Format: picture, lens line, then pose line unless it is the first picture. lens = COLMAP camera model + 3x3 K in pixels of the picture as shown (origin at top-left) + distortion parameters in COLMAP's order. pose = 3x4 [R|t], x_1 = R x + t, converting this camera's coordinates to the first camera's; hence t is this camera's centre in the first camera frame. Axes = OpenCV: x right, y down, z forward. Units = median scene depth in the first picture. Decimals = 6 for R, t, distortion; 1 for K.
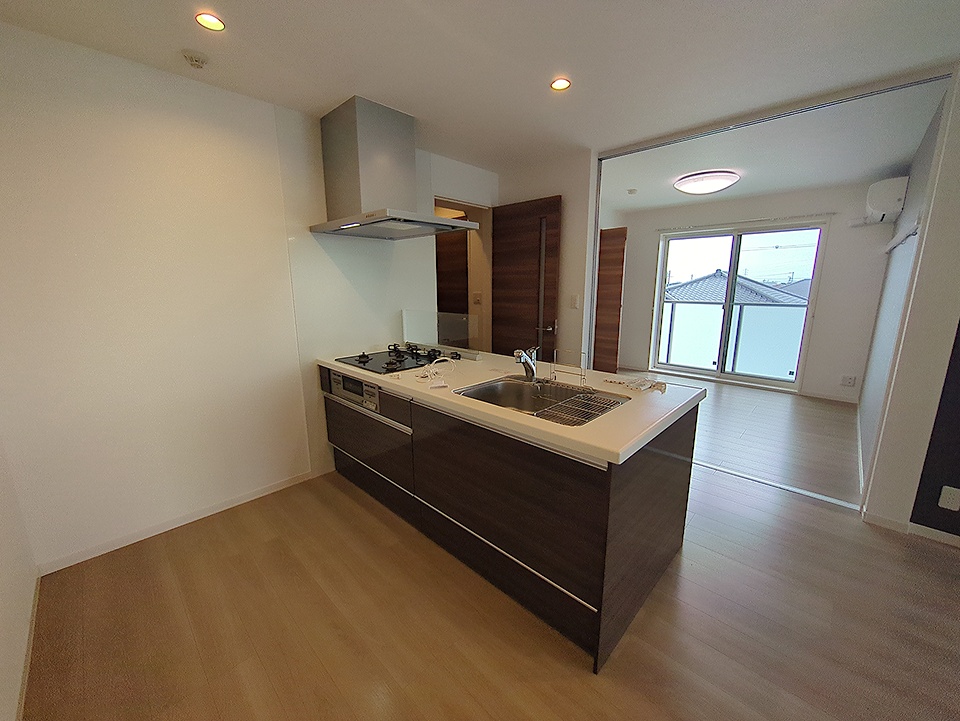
lens RADIAL K [[378.3, 0, 480.0], [0, 378.3, 360.5], [0, 0, 1]] dist [0.001259, 0.000860]
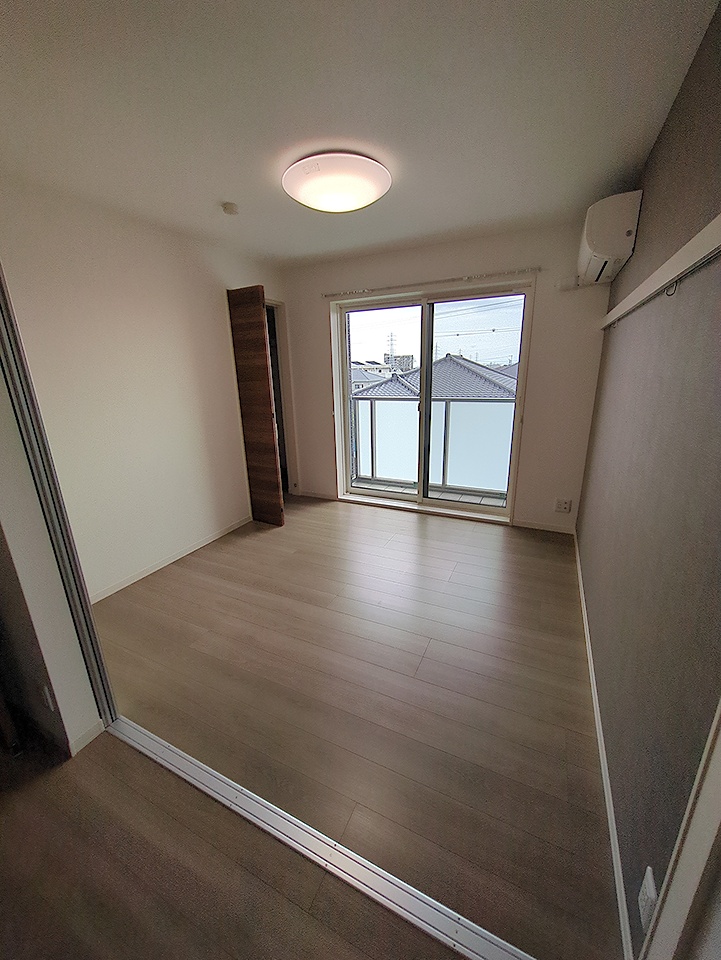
lens RADIAL K [[378.3, 0, 360.5], [0, 378.3, 480.0], [0, 0, 1]] dist [0.001259, 0.000860]
pose [[0.951457, -0.106664, 0.288708, 0.328591], [0.082256, 0.992032, 0.095429, -0.087965], [-0.296586, -0.067048, 0.952649, 0.354886]]
